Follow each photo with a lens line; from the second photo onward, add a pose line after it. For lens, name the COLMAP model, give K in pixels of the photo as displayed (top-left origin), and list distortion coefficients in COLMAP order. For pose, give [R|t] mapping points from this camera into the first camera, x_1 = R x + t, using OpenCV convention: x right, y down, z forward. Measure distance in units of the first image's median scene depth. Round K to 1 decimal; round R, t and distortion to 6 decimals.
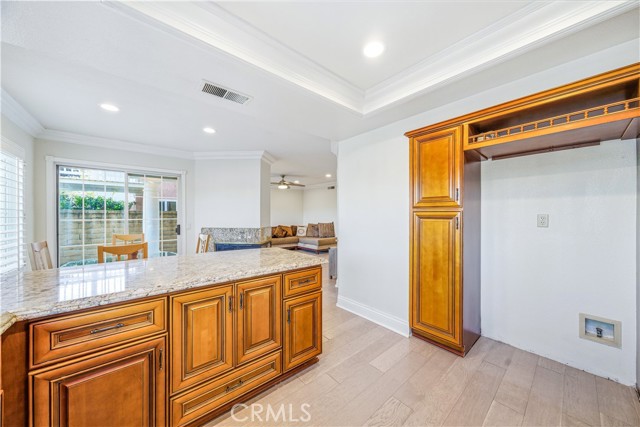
lens RADIAL K [[223.3, 0, 320.4], [0, 223.3, 214.7], [0, 0, 1]] dist [-0.001680, 0.000674]
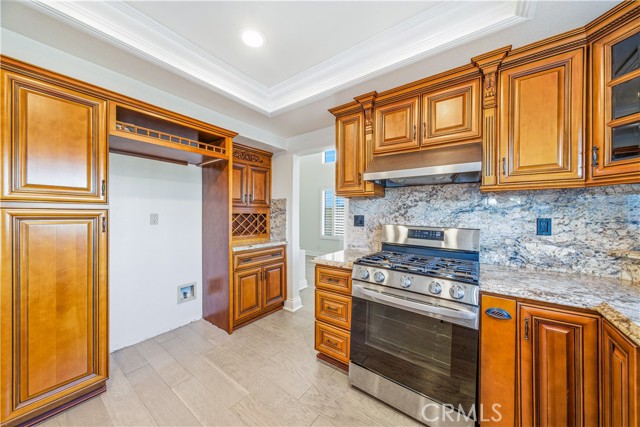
lens RADIAL K [[223.3, 0, 318.0], [0, 223.3, 215.0], [0, 0, 1]] dist [-0.001680, 0.000674]
pose [[-0.229861, -0.006871, 0.973199, -0.179048], [0.003316, 0.999964, 0.007843, 0.000575], [-0.973218, 0.005030, -0.229830, 0.247968]]
